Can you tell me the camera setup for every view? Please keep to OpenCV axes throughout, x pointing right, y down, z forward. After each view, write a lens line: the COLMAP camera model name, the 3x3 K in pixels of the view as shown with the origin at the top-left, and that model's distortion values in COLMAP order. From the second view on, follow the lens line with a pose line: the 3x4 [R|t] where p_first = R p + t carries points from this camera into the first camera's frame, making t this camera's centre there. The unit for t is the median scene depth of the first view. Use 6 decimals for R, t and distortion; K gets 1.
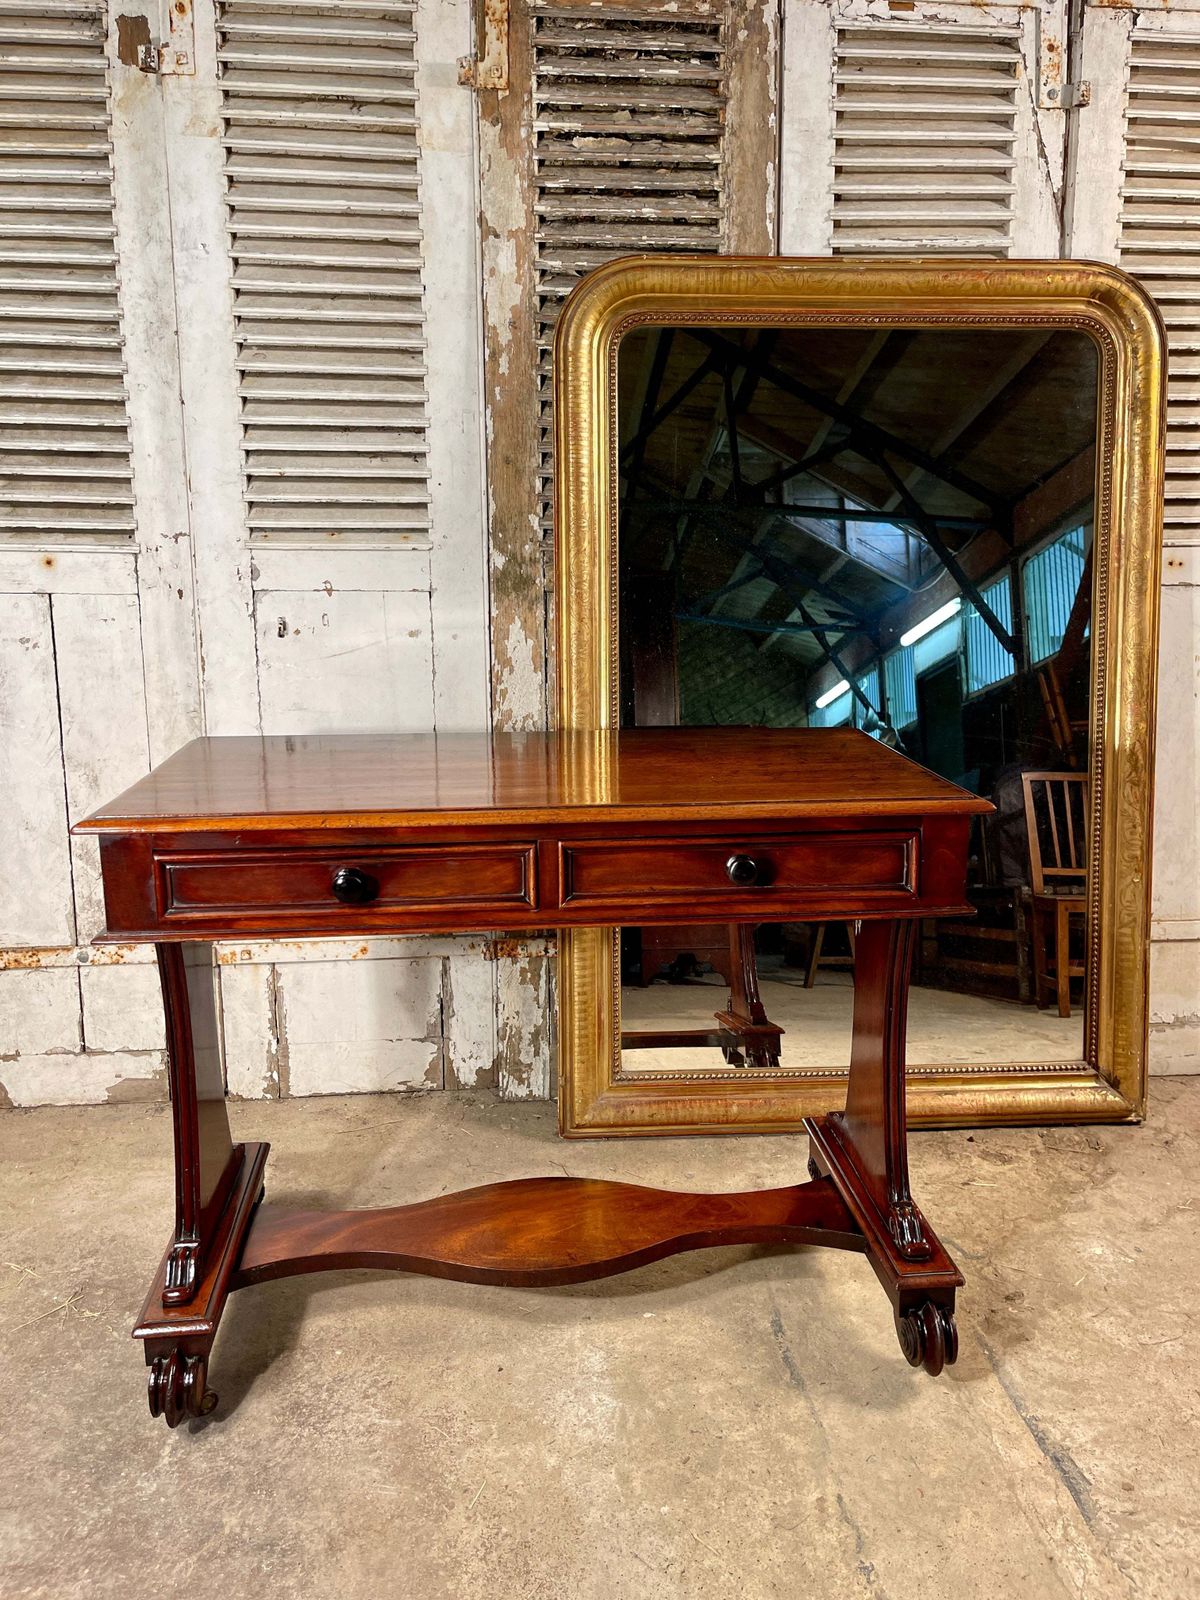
lens RADIAL K [[1215.4, 0, 596.7], [0, 1215.4, 795.5], [0, 0, 1]] dist [0.072111, -0.097053]
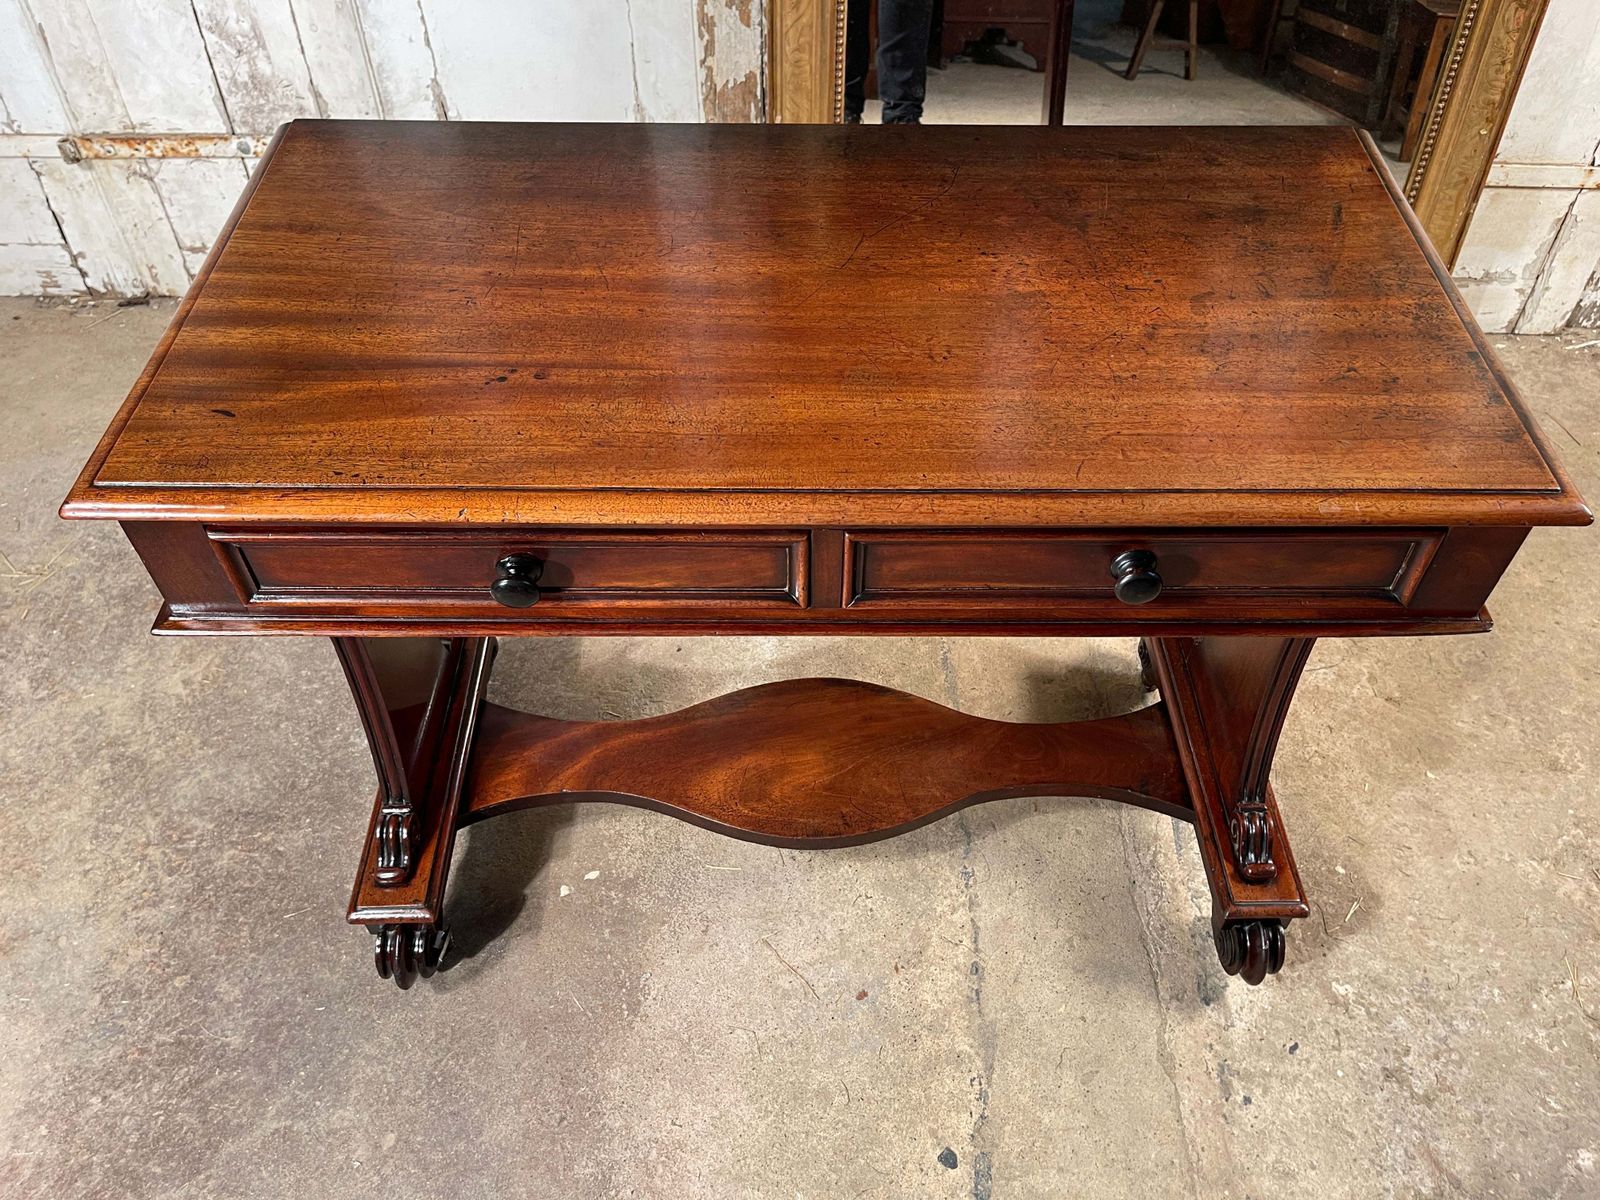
lens RADIAL K [[1215.4, 0, 814.1], [0, 1215.4, 614.3], [0, 0, 1]] dist [0.072111, -0.097053]
pose [[0.995461, 0.077250, -0.055581, 0.072822], [-0.029051, 0.802823, 0.595509, -0.148682], [0.090625, -0.591191, 0.801424, 0.128185]]
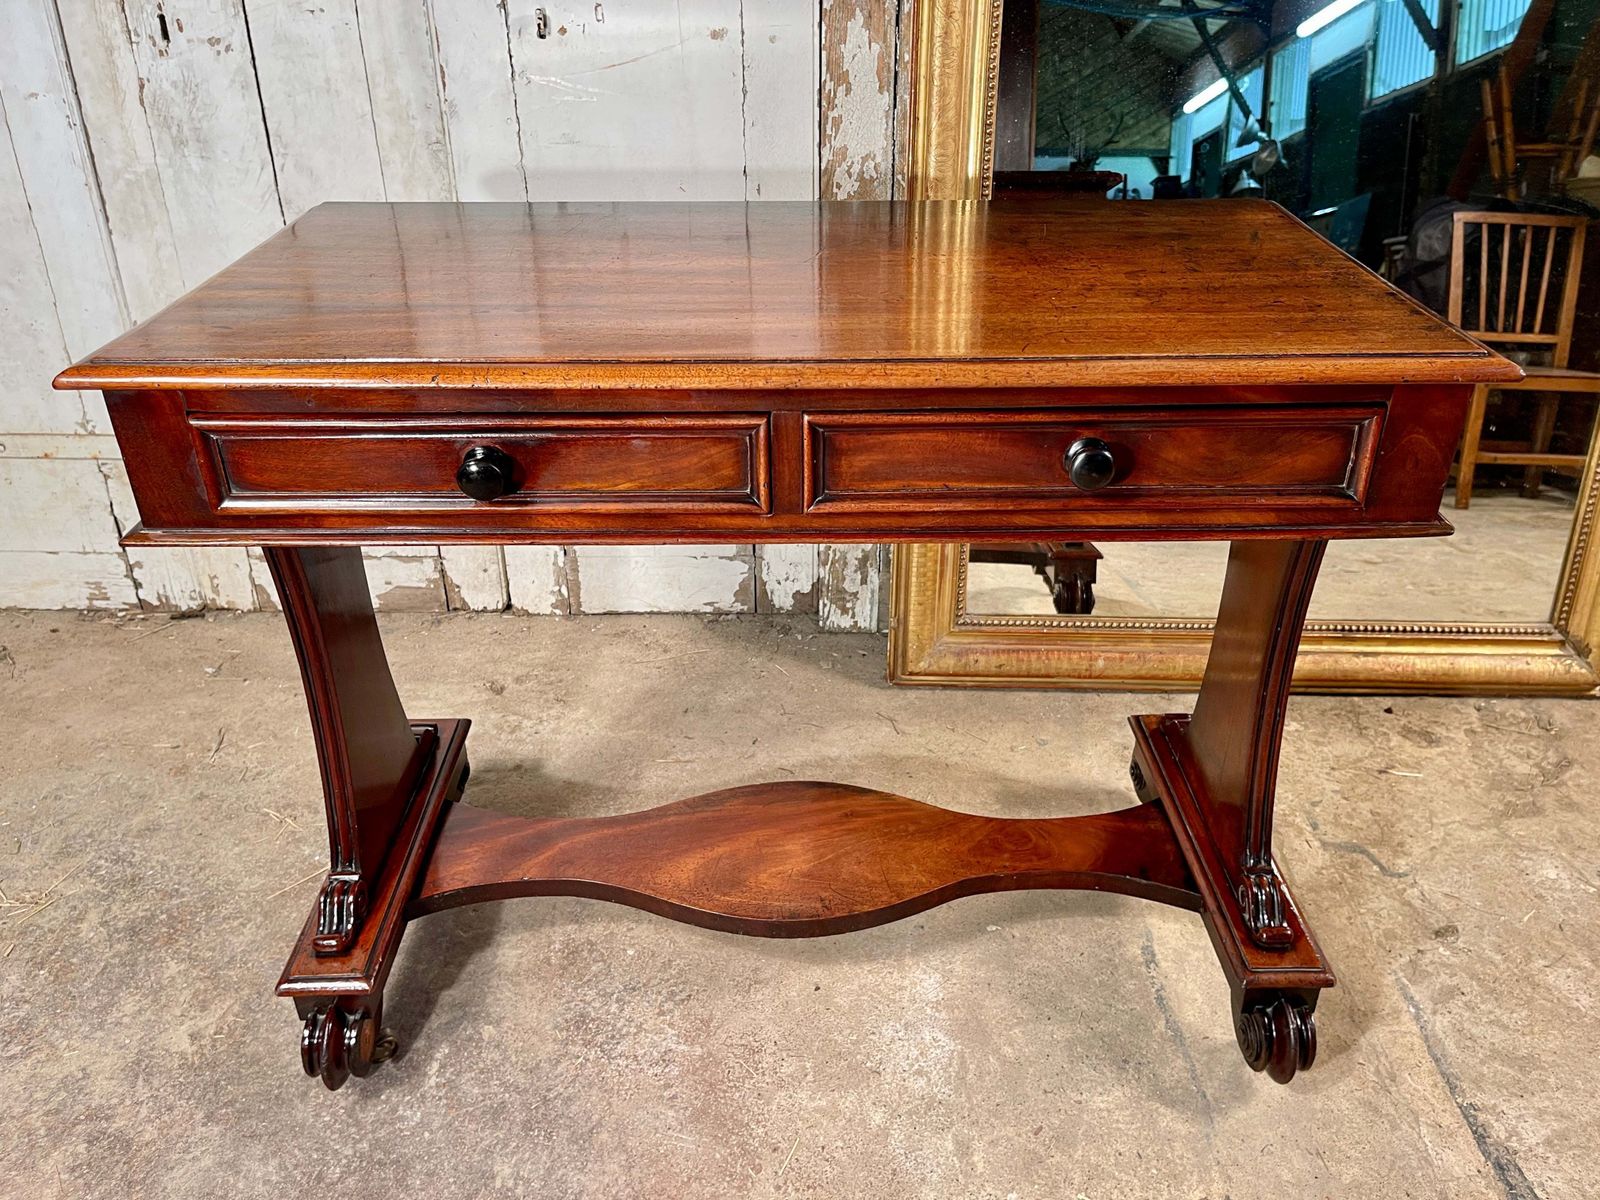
lens RADIAL K [[1215.4, 0, 802.3], [0, 1215.4, 600.0], [0, 0, 1]] dist [0.072111, -0.097053]
pose [[0.995486, 0.045921, -0.083062, -0.022800], [-0.018467, 0.952150, 0.305073, -0.035834], [0.093096, -0.302162, 0.948700, 0.205964]]
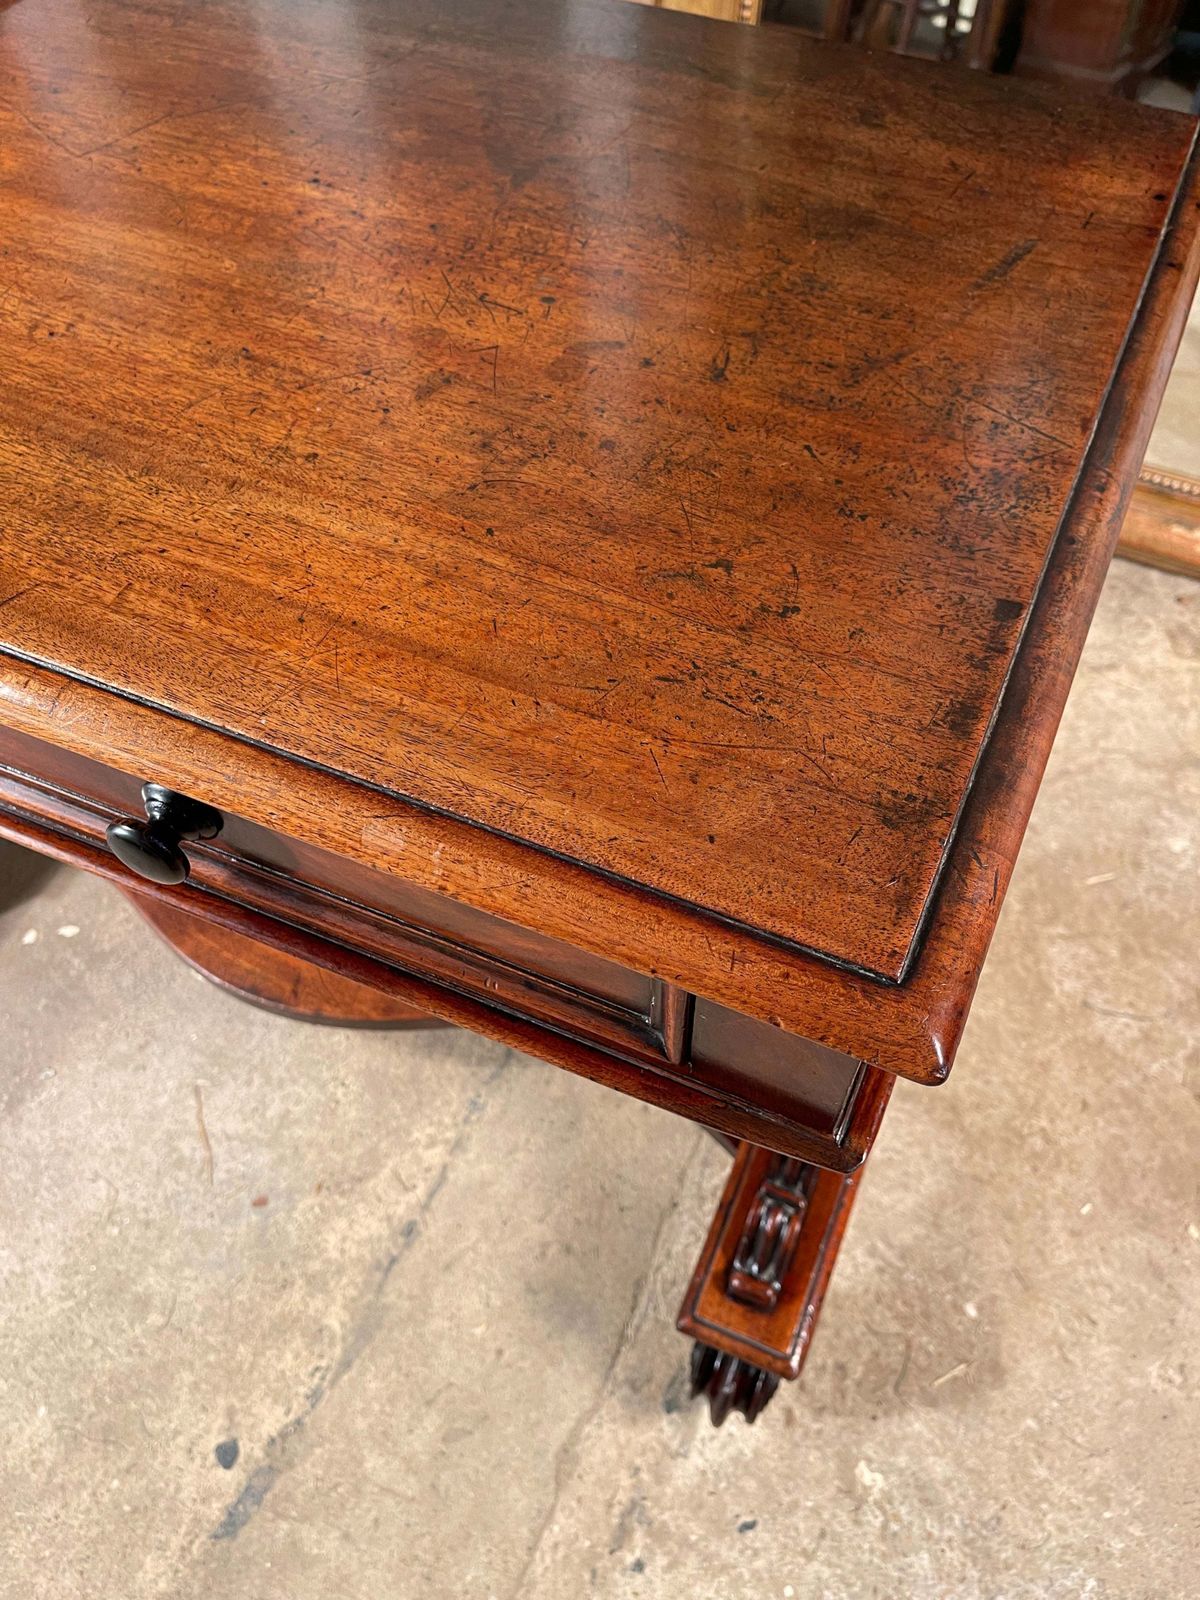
lens RADIAL K [[1215.4, 0, 605.9], [0, 1215.4, 814.7], [0, 0, 1]] dist [0.072111, -0.097053]
pose [[0.870202, 0.403684, -0.282468, 0.277604], [-0.093081, 0.697687, 0.710330, -0.081049], [0.483823, -0.591838, 0.644704, 0.368837]]
